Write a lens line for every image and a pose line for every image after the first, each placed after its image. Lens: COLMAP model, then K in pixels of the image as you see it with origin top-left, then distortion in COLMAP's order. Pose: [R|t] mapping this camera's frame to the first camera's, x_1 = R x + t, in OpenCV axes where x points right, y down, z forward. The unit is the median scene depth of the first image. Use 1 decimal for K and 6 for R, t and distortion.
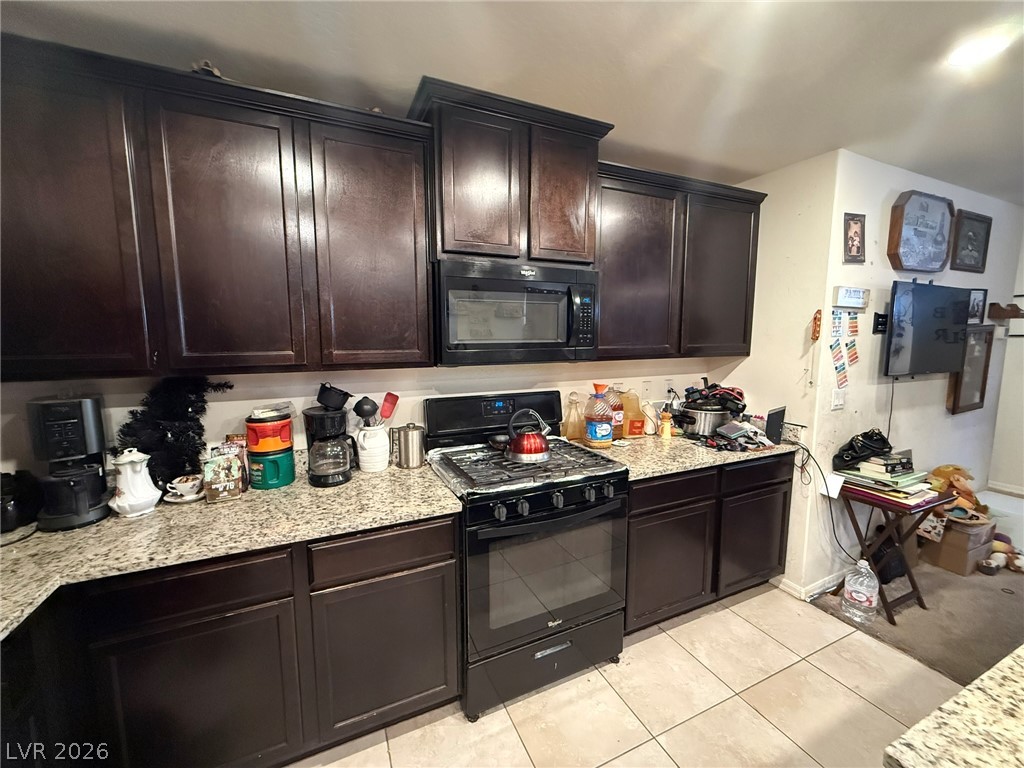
lens RADIAL K [[409.9, 0, 510.1], [0, 409.9, 383.7], [0, 0, 1]] dist [0.000219, -0.000155]
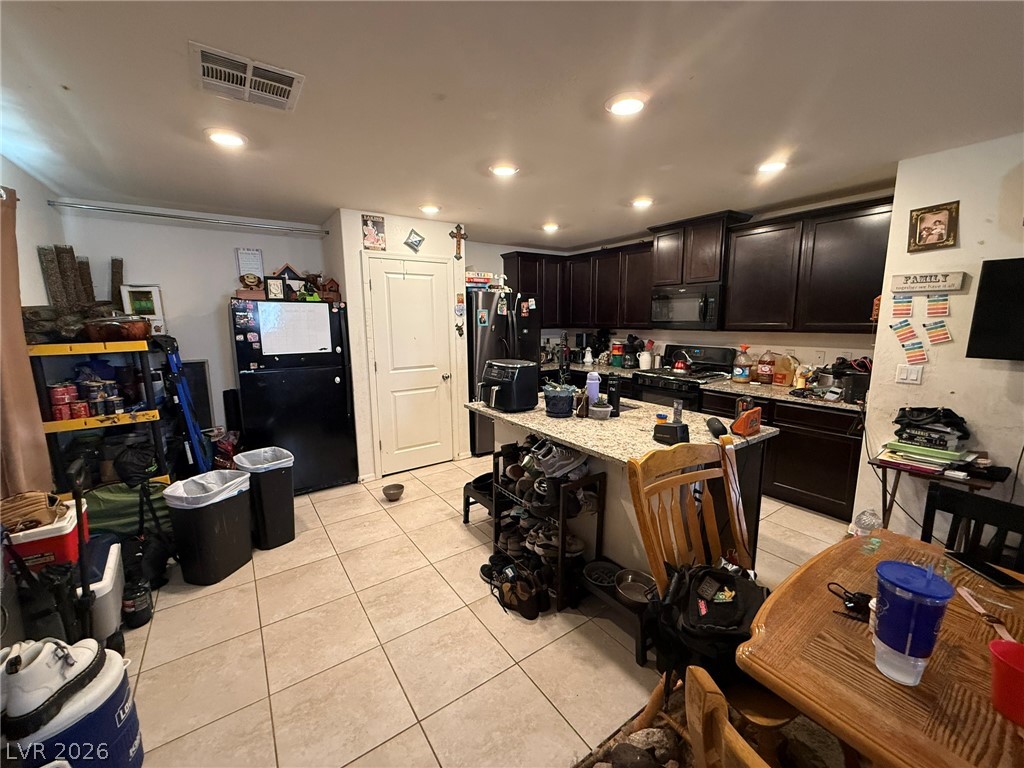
lens RADIAL K [[409.9, 0, 509.7], [0, 409.9, 381.8], [0, 0, 1]] dist [0.000219, -0.000155]
pose [[0.180873, 0.153426, -0.971466, 2.091539], [-0.105853, 0.985056, 0.135864, 0.026766], [0.977793, 0.078259, 0.194411, -0.345873]]
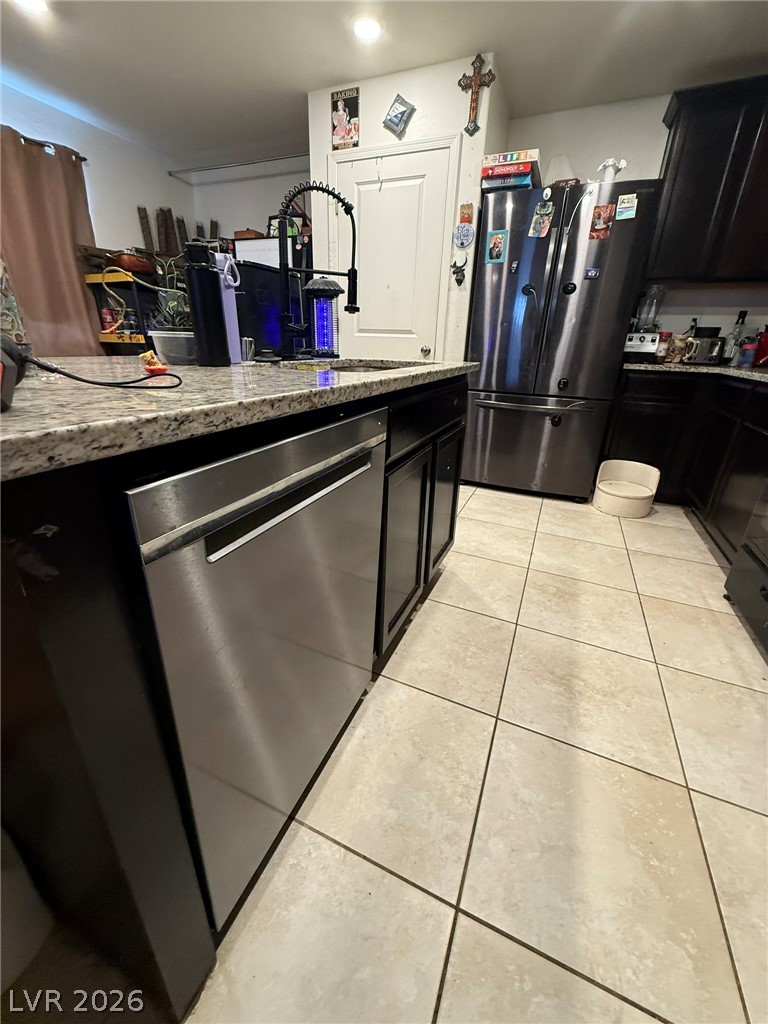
lens RADIAL K [[409.9, 0, 381.9], [0, 409.9, 513.9], [0, 0, 1]] dist [0.000219, -0.000155]
pose [[-0.738302, 0.243226, -0.629088, 1.078779], [-0.105476, 0.879602, 0.463869, 0.186458], [0.666172, 0.408829, -0.623758, 0.869882]]
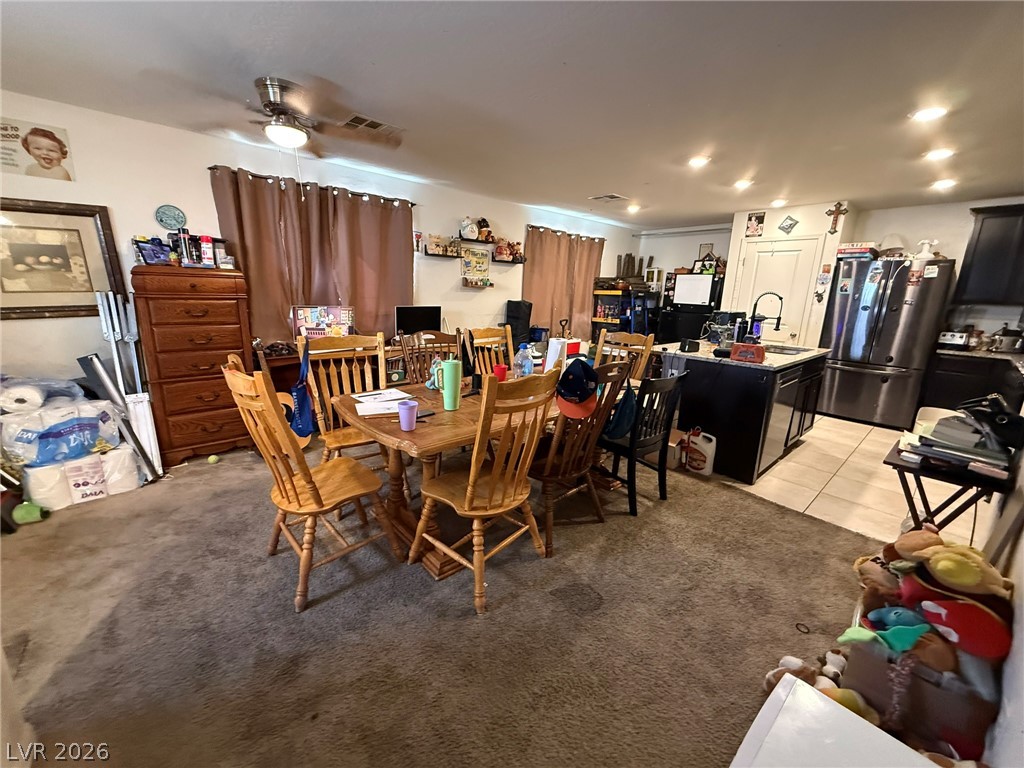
lens RADIAL K [[409.9, 0, 507.5], [0, 409.9, 386.4], [0, 0, 1]] dist [0.000219, -0.000155]
pose [[-0.951810, 0.044045, -0.303510, 2.506023], [-0.063923, 0.939408, 0.336789, -0.135000], [0.299954, 0.339960, -0.891322, 1.752958]]
